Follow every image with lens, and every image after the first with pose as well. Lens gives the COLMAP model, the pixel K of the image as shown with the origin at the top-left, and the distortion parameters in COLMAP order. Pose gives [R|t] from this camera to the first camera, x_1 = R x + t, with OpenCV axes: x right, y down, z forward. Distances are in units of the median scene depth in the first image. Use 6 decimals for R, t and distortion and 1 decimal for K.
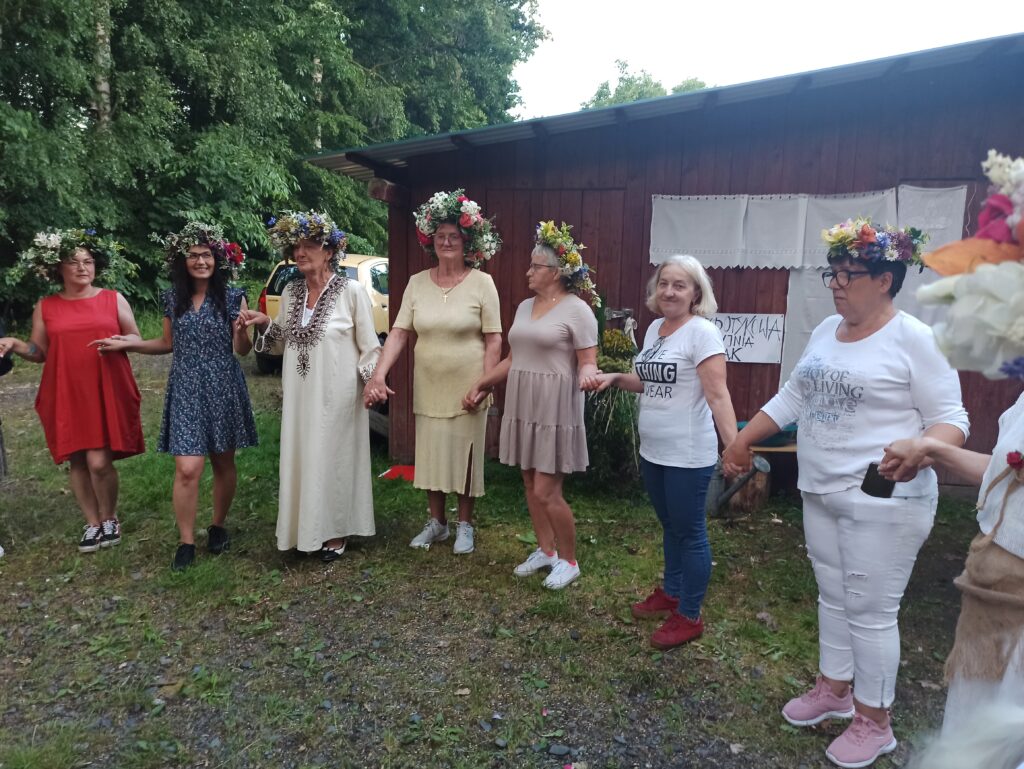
lens RADIAL K [[749.6, 0, 512.0], [0, 749.6, 384.5], [0, 0, 1]] dist [0.047890, -0.043568]
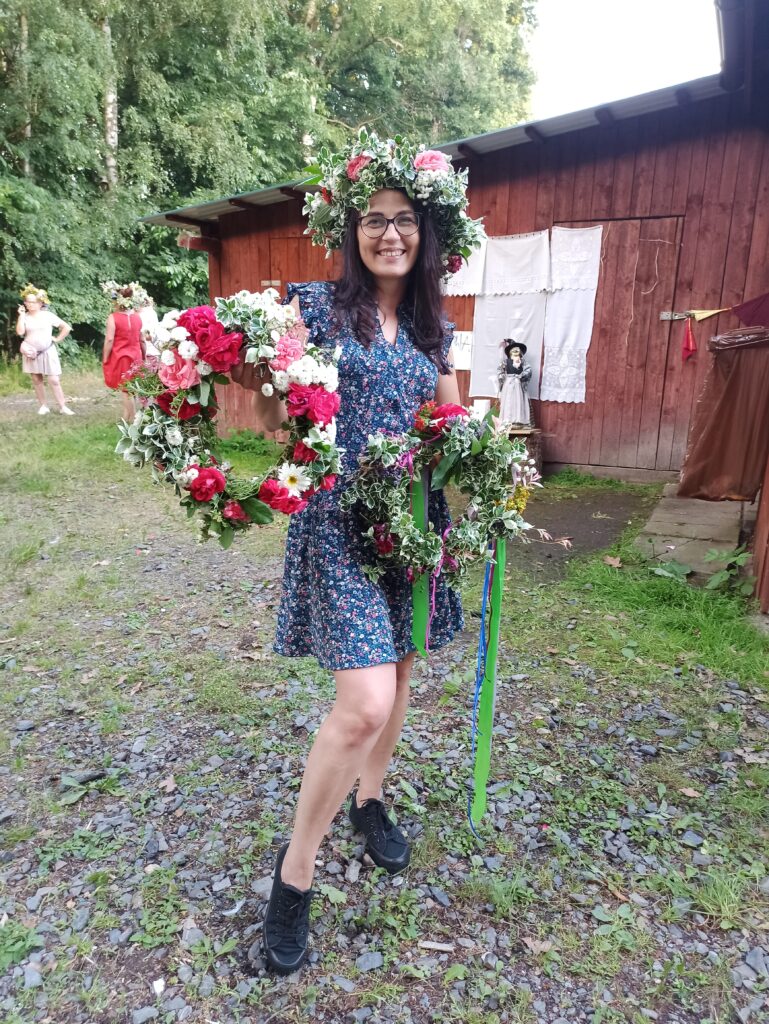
lens RADIAL K [[758.4, 0, 384.5], [0, 758.4, 512.0], [0, 0, 1]] dist [0.027228, -0.027524]
pose [[0.972963, 0.050537, -0.225364, 0.179200], [-0.030797, 0.995442, 0.090263, 0.035583], [0.228898, -0.080882, 0.970084, -0.113977]]
